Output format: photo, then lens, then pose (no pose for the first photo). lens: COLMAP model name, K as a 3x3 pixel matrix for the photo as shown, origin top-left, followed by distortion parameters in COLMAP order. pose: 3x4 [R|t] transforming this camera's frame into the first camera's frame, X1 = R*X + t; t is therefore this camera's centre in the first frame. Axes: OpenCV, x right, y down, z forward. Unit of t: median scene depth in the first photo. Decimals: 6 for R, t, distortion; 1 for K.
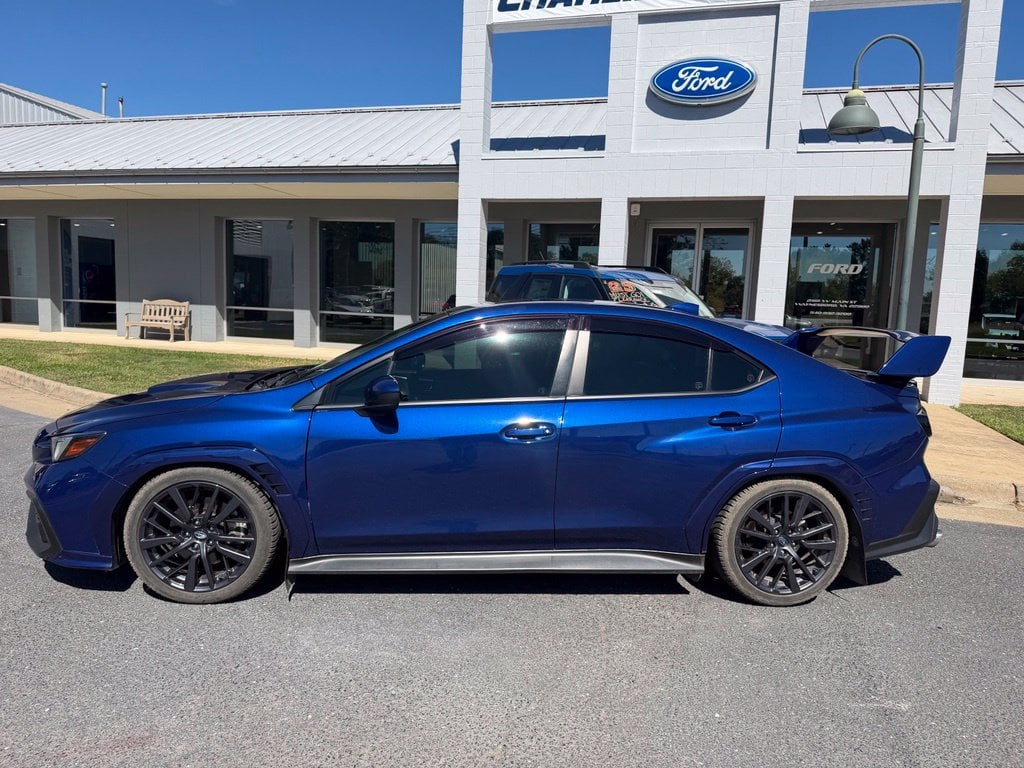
lens RADIAL K [[725.2, 0, 500.9], [0, 725.2, 381.4], [0, 0, 1]] dist [0.032687, -0.050430]
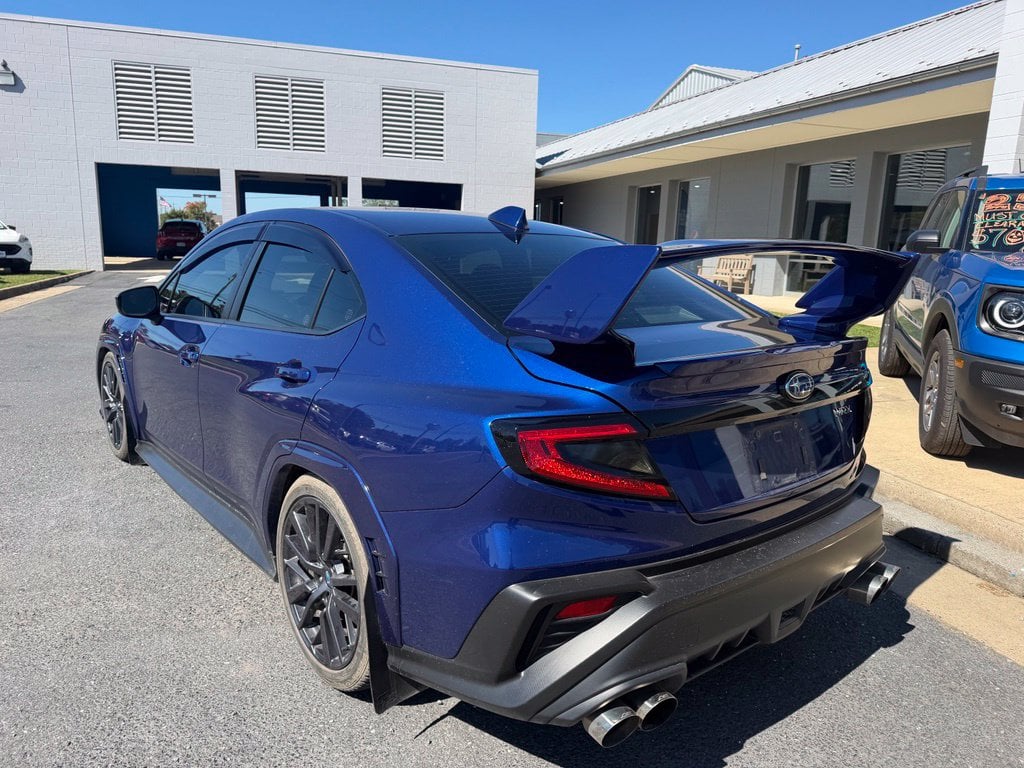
lens RADIAL K [[725.2, 0, 517.0], [0, 725.2, 387.5], [0, 0, 1]] dist [0.032687, -0.050430]
pose [[0.598866, 0.143052, -0.787969, 0.283203], [-0.099790, 0.989578, 0.103812, -0.002762], [0.794608, 0.016462, 0.606900, 0.230602]]
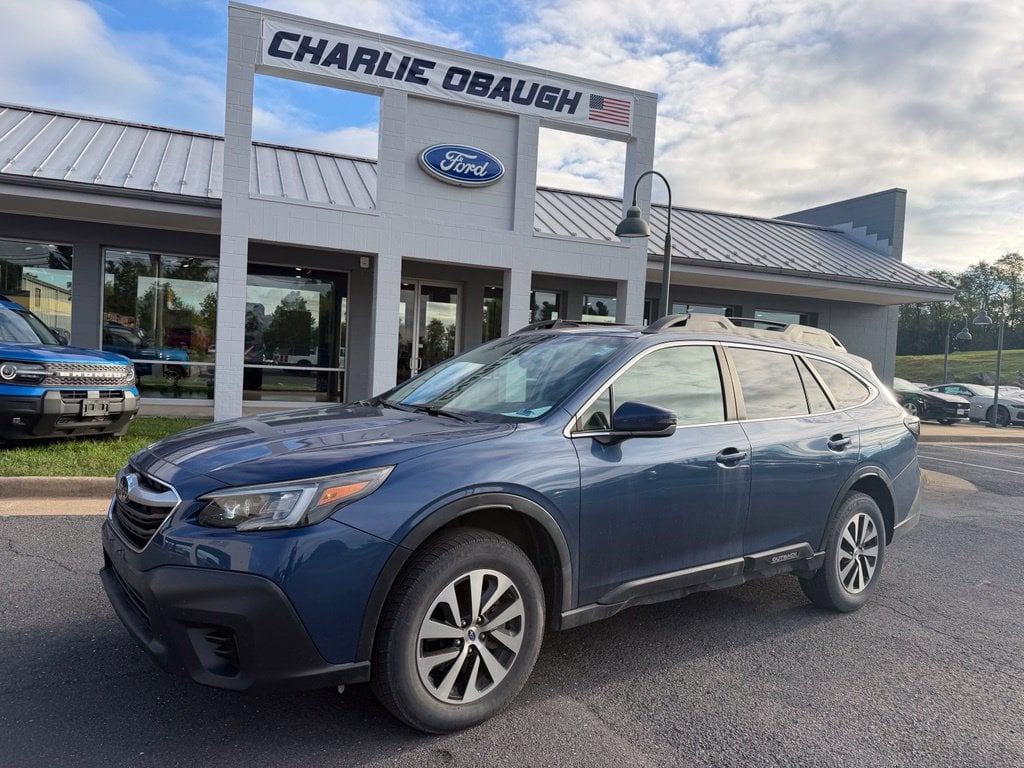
lens RADIAL K [[725.2, 0, 502.0], [0, 725.2, 403.9], [0, 0, 1]] dist [0.032687, -0.050430]
pose [[0.790987, -0.026319, 0.611267, -0.389842], [0.042908, 0.999001, -0.012509, -0.009731], [-0.610327, 0.036122, 0.791326, 0.045422]]
